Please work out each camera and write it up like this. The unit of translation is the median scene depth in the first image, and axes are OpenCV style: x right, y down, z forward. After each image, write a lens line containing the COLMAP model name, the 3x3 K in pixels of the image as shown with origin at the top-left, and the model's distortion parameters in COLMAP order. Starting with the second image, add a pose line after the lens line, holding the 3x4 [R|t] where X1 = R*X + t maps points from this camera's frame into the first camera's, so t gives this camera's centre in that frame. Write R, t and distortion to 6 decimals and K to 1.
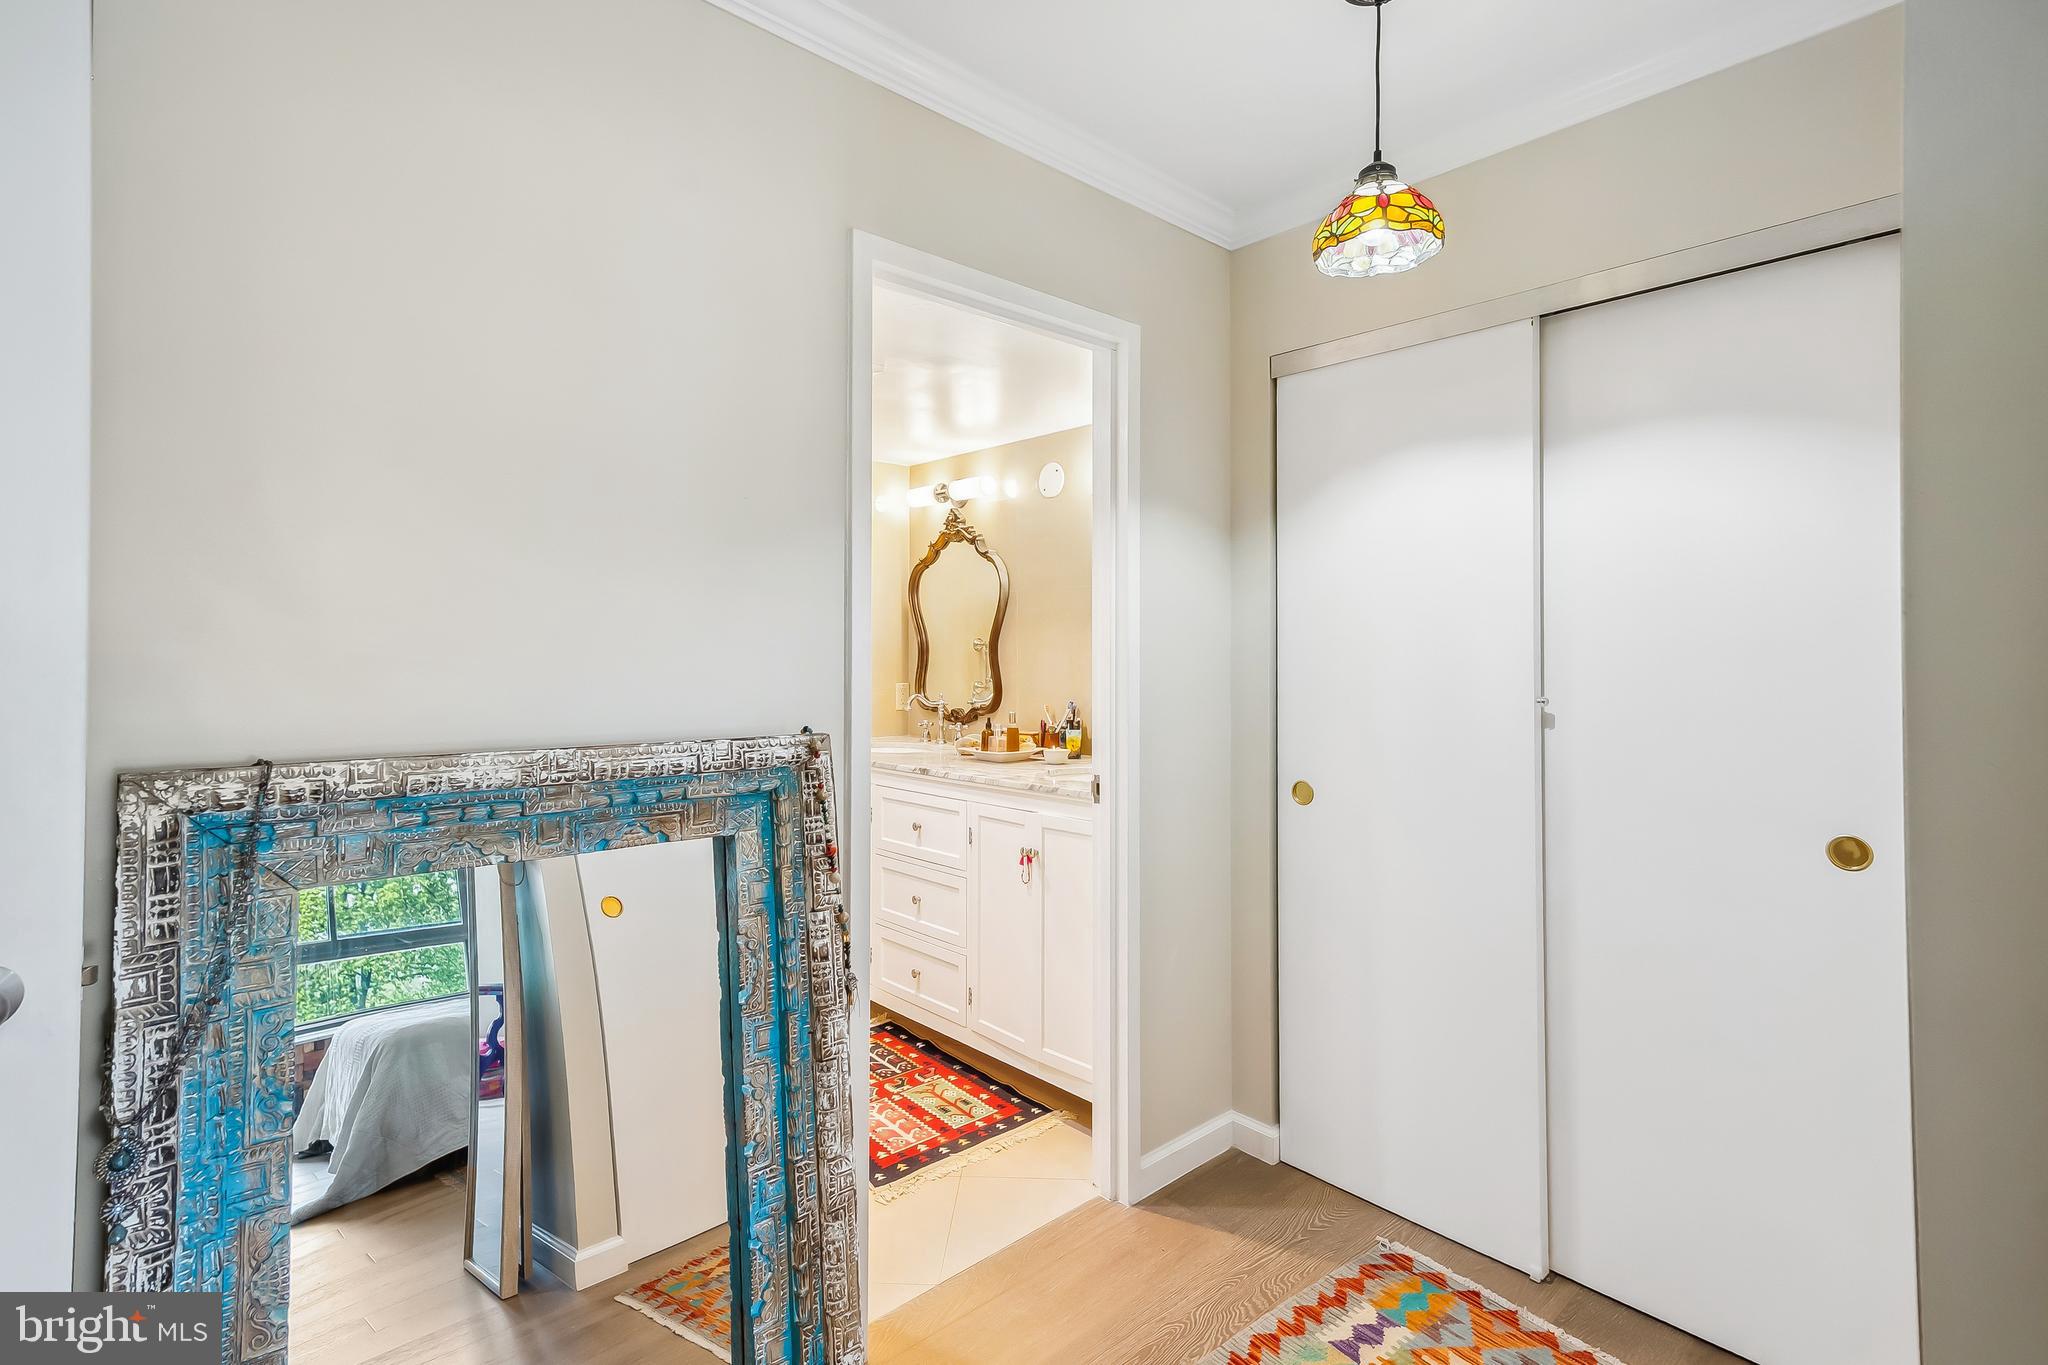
lens RADIAL K [[935.6, 0, 979.3], [0, 935.6, 636.0], [0, 0, 1]] dist [0.004346, 0.002284]
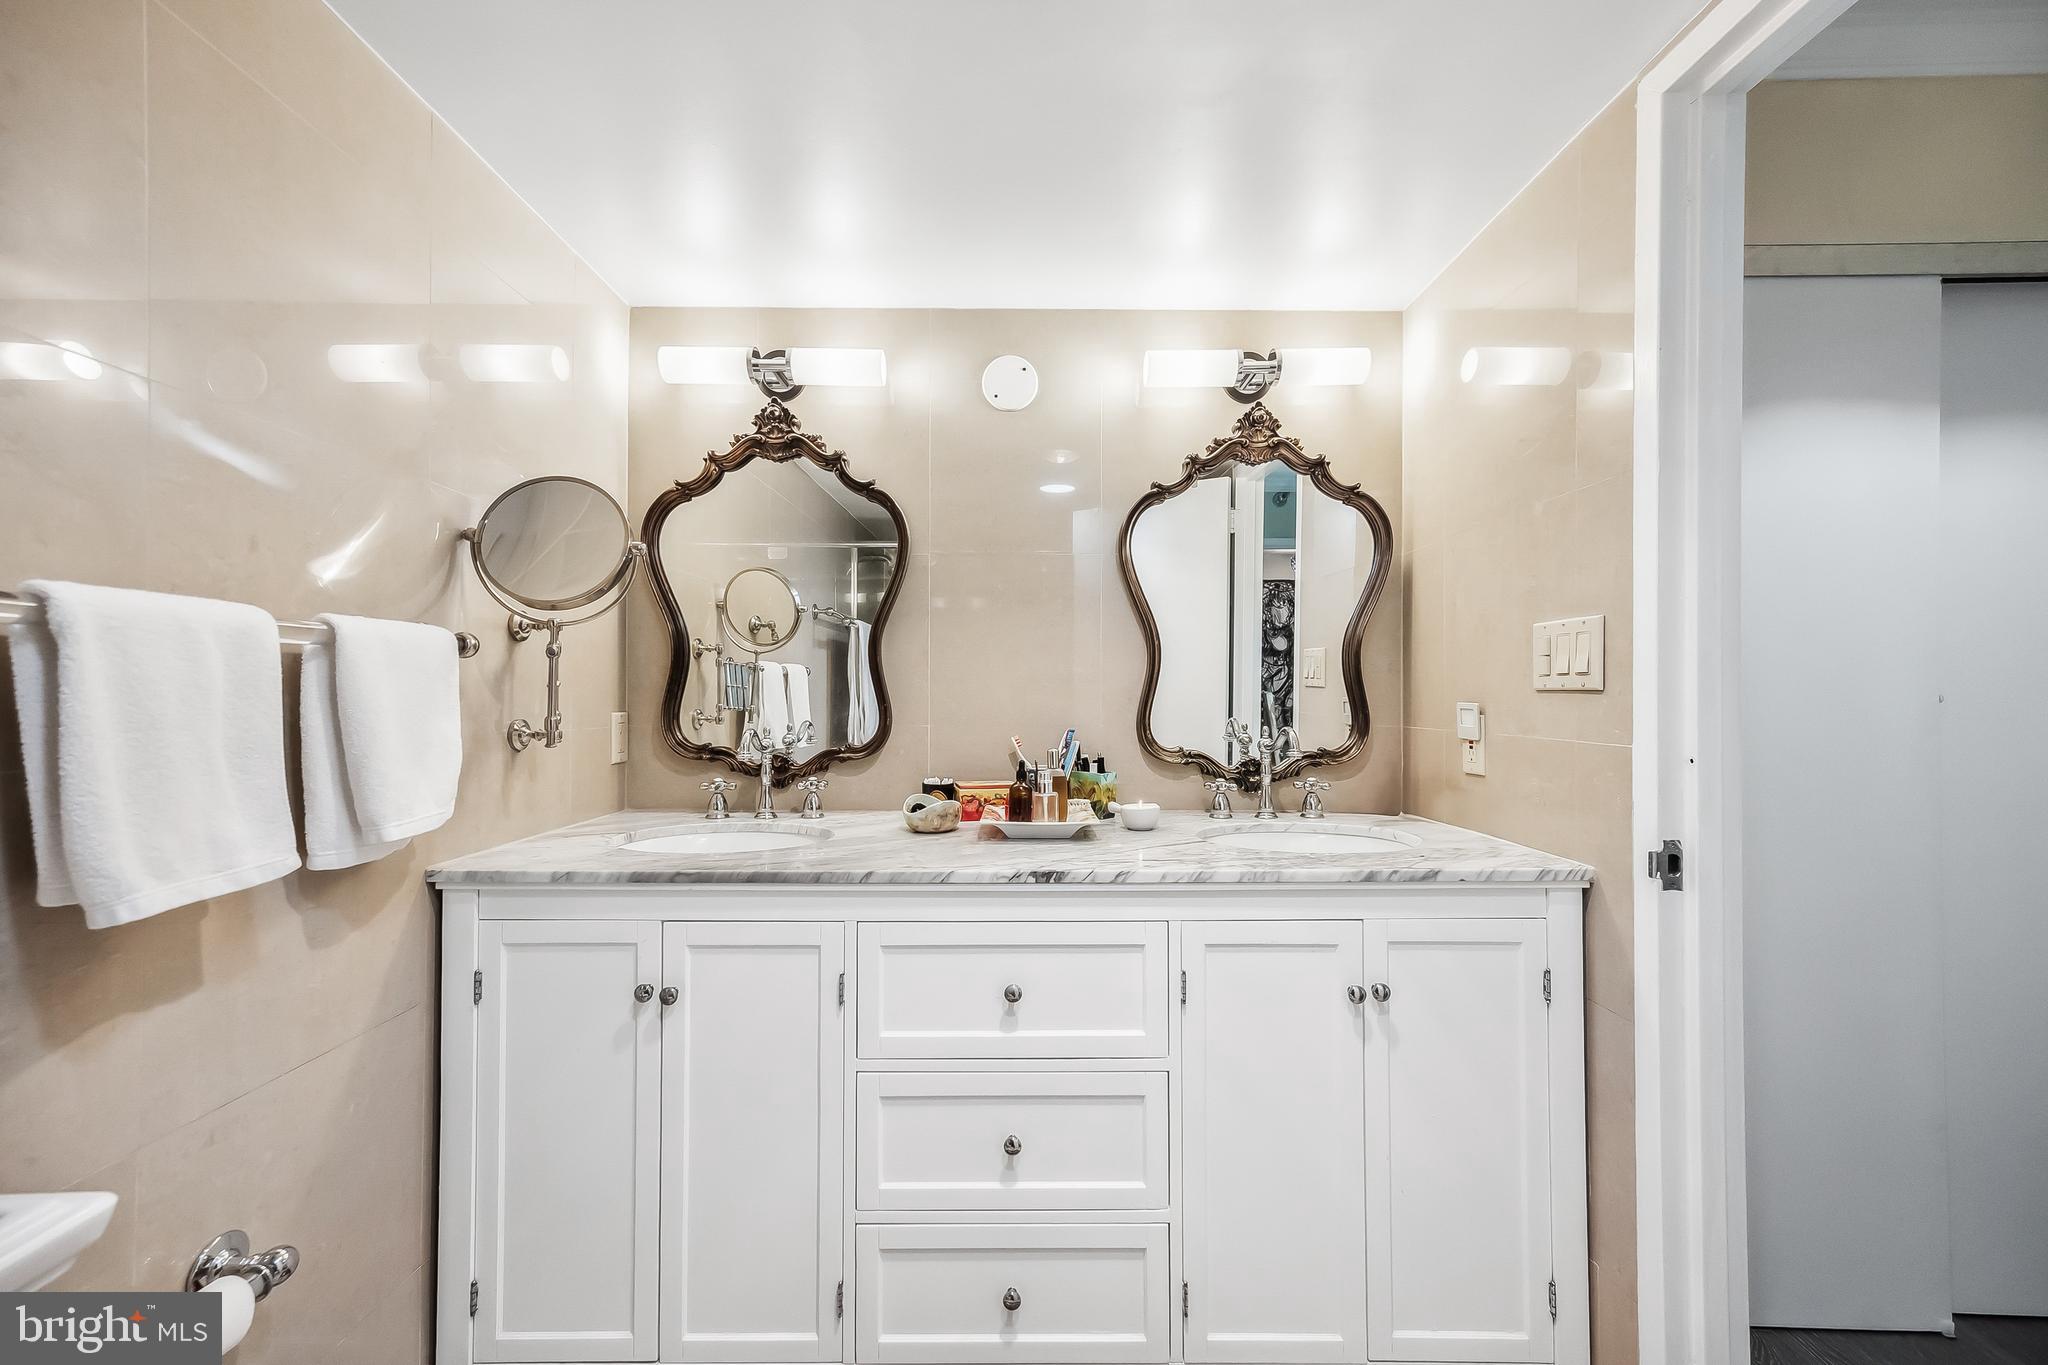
lens RADIAL K [[818.2, 0, 1023.8], [0, 818.2, 681.8], [0, 0, 1]] dist [-0.006698, -0.000348]
pose [[0.658597, 0.003290, 0.752488, -0.308192], [-0.011048, 0.999925, 0.005298, 0.031288], [-0.752415, -0.011803, 0.658584, 0.577345]]
